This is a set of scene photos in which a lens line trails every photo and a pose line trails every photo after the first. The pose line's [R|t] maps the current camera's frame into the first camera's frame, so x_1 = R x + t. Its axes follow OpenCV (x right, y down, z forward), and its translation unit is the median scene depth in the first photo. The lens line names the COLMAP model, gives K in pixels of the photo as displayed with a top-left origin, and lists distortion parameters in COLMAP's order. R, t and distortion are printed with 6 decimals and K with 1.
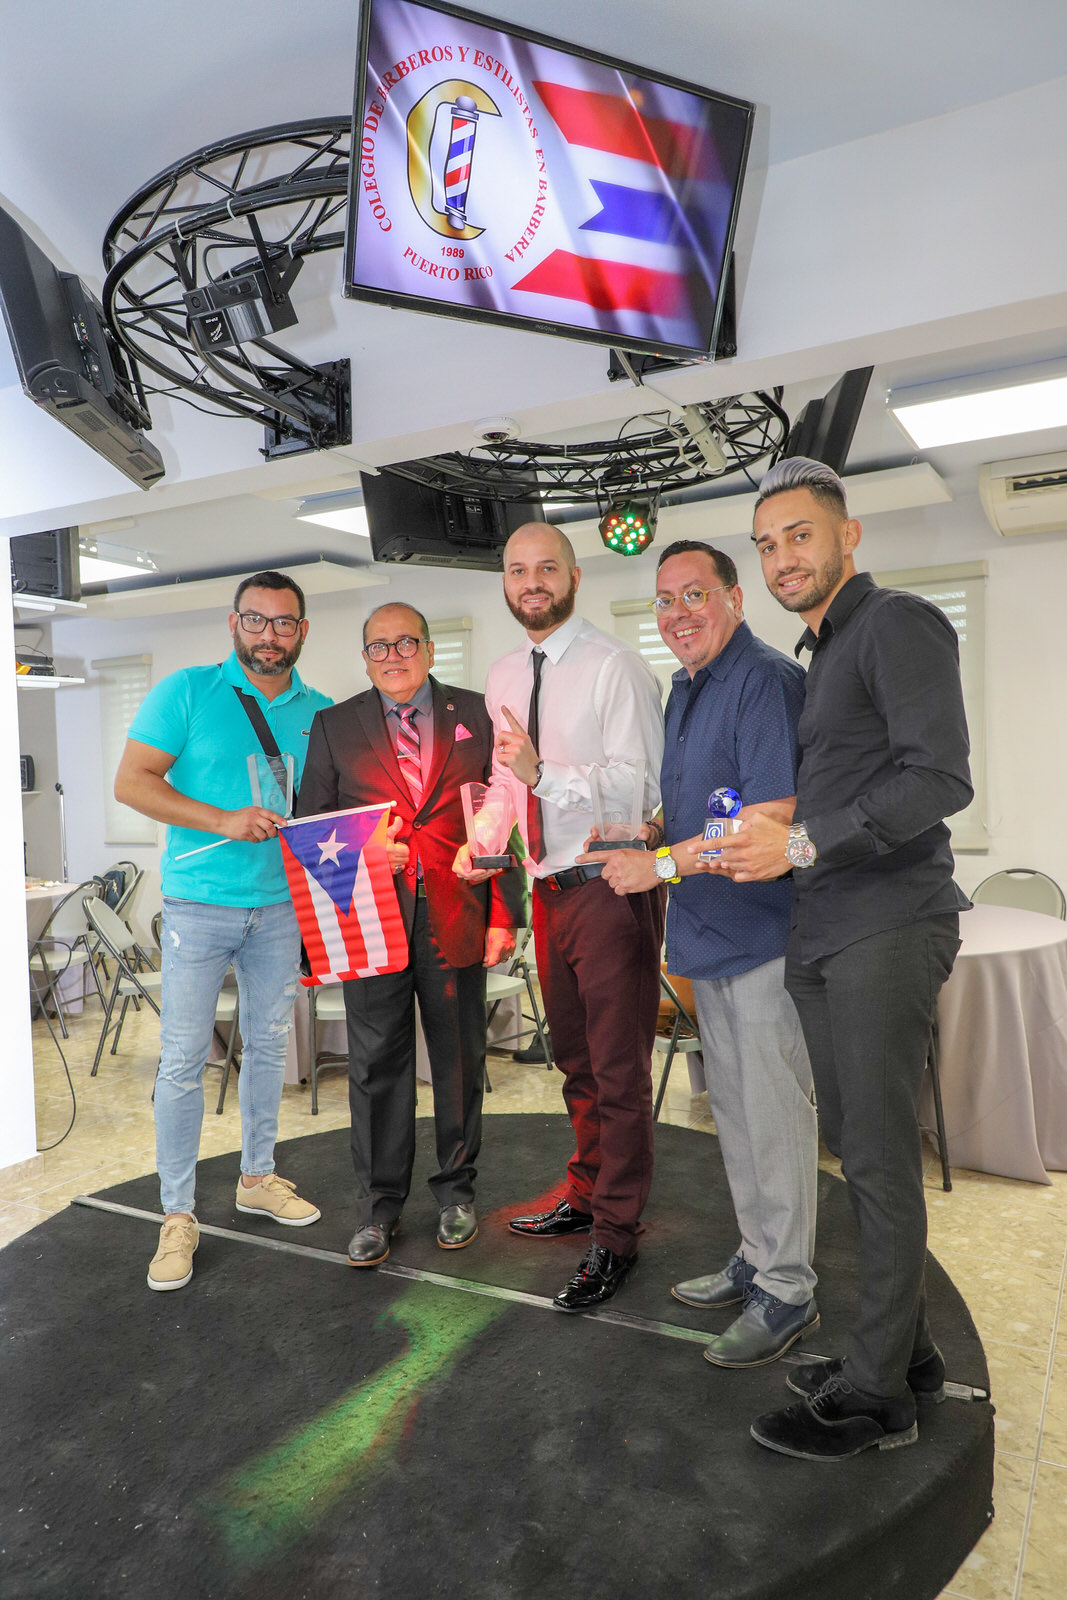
lens RADIAL K [[1184.7, 0, 523.6], [0, 1184.7, 782.3], [0, 0, 1]] dist [-0.006118, -0.006124]
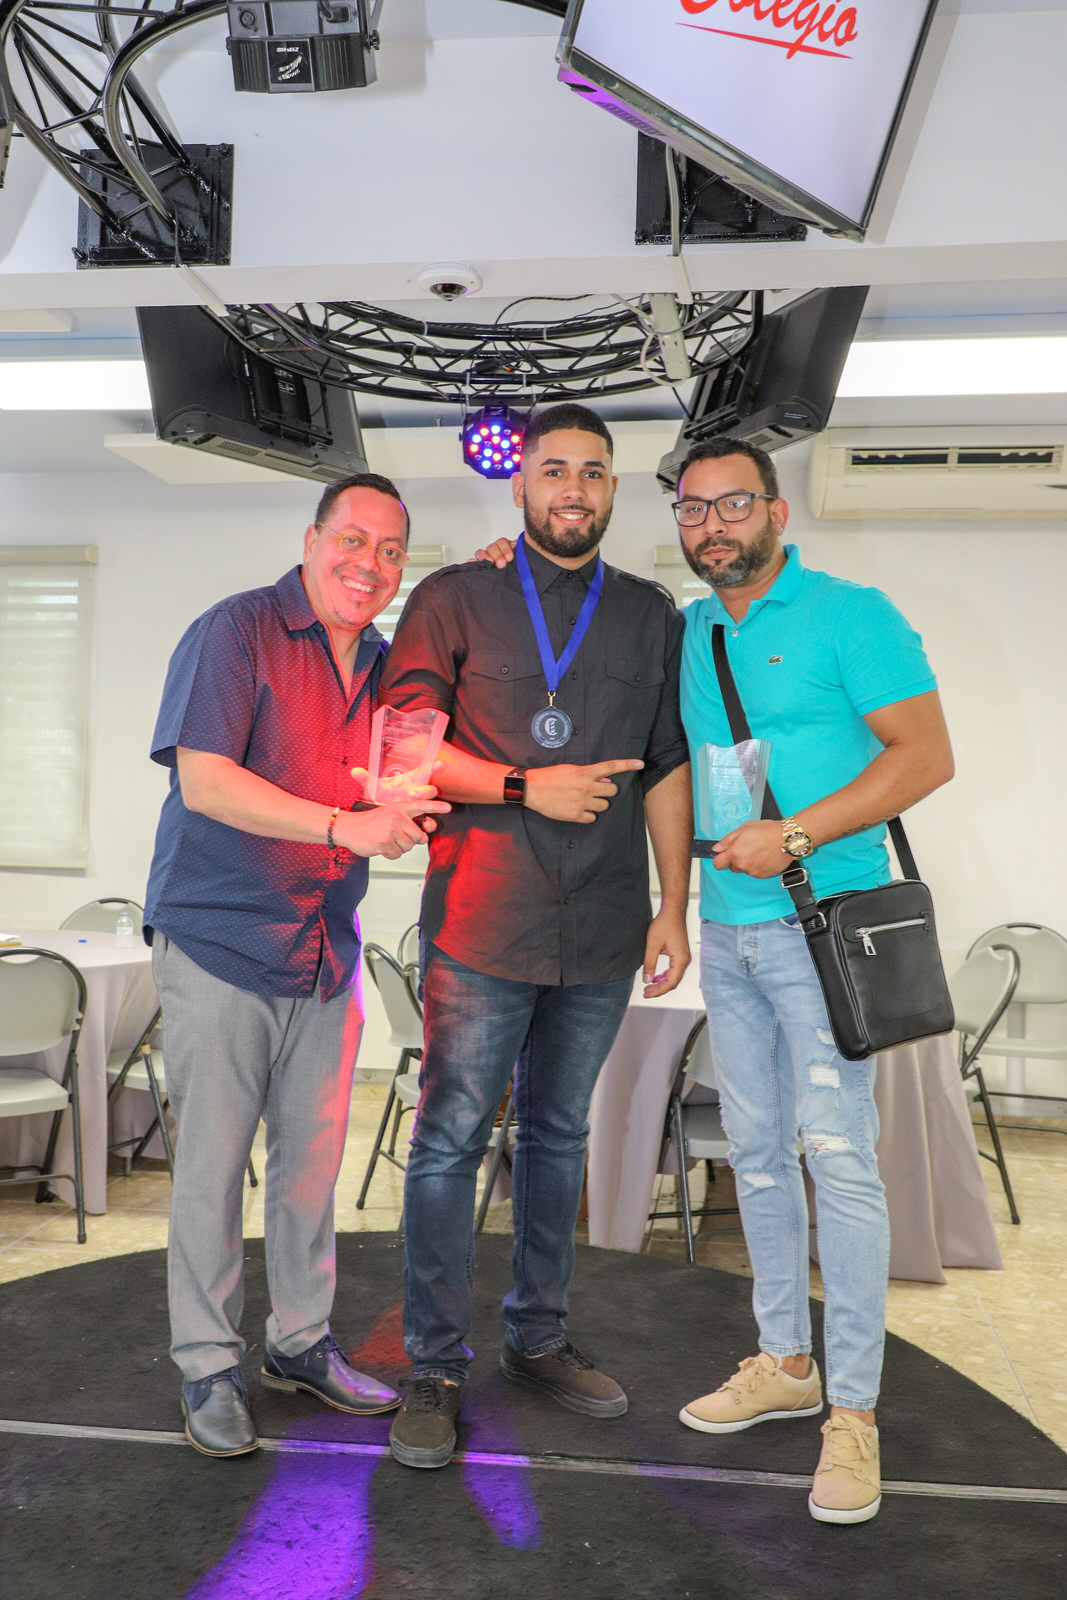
lens RADIAL K [[1616.1, 0, 547.0], [0, 1616.1, 790.2], [0, 0, 1]] dist [-0.018815, 0.000000]
pose [[0.920606, 0.054746, 0.386636, -0.311920], [-0.045306, 0.998411, -0.033495, 0.045152], [-0.387856, 0.013319, 0.921624, 0.052678]]
